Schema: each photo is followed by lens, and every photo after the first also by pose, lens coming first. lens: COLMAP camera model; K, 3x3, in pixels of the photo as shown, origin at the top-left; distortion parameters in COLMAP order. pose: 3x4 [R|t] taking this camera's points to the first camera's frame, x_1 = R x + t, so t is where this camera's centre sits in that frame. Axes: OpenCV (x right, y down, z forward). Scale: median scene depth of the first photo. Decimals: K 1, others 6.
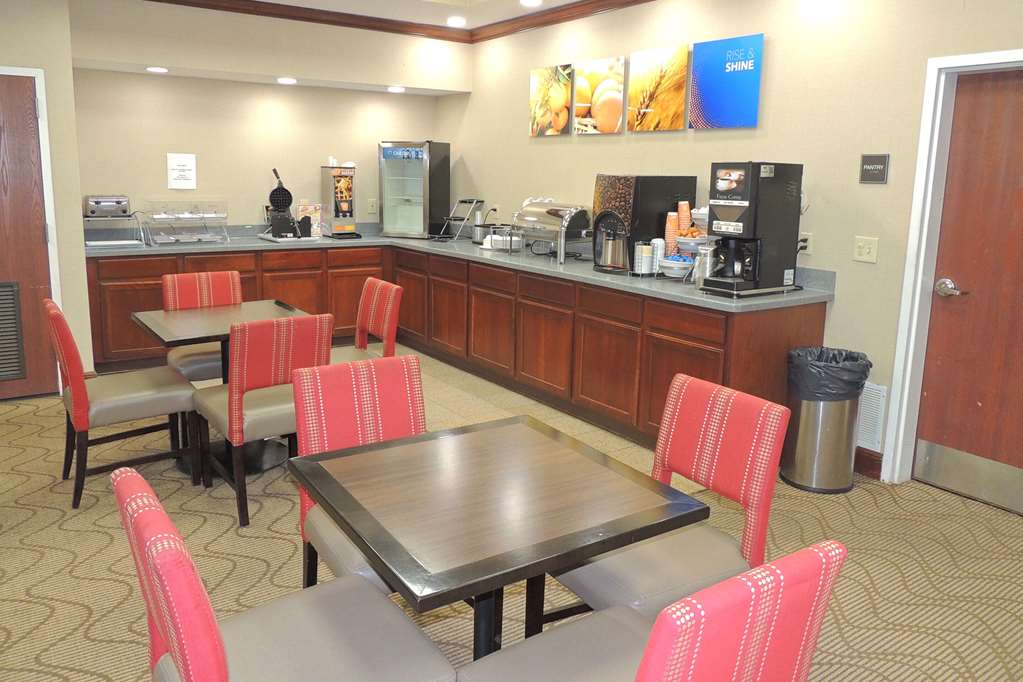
lens RADIAL K [[758.5, 0, 505.5], [0, 758.5, 293.6], [0, 0, 1]] dist [-0.014866, 0.000245]
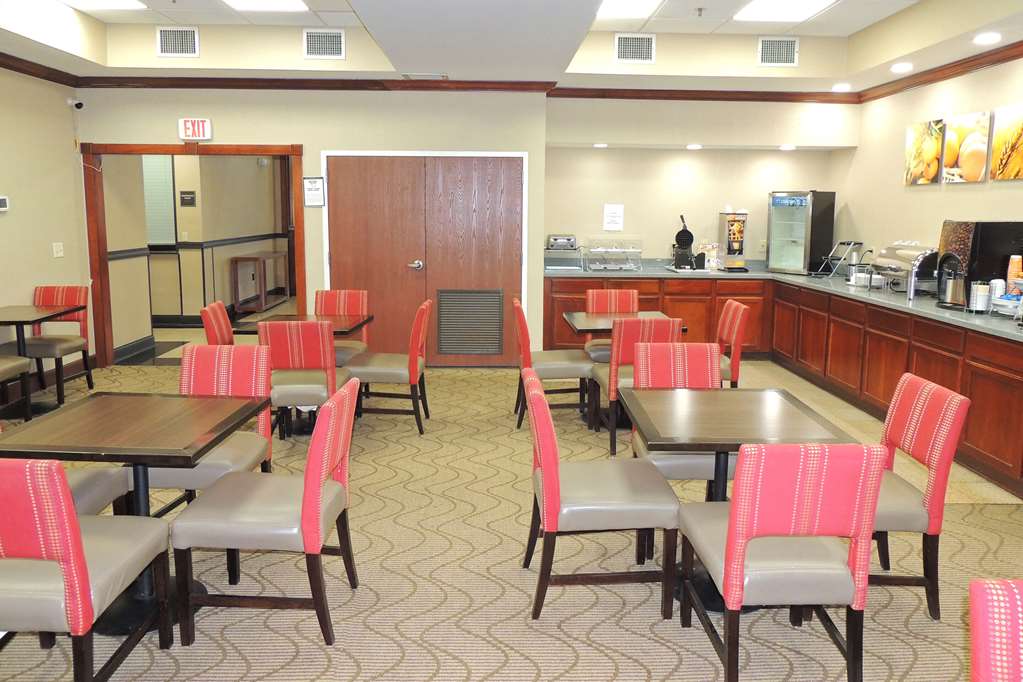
lens RADIAL K [[741.1, 0, 509.2], [0, 741.1, 305.2], [0, 0, 1]] dist [-0.023909, 0.003100]
pose [[0.834512, 0.060553, -0.547652, 0.159071], [-0.080864, 0.996640, -0.013024, 0.028221], [0.545024, 0.055154, 0.836605, -0.209419]]
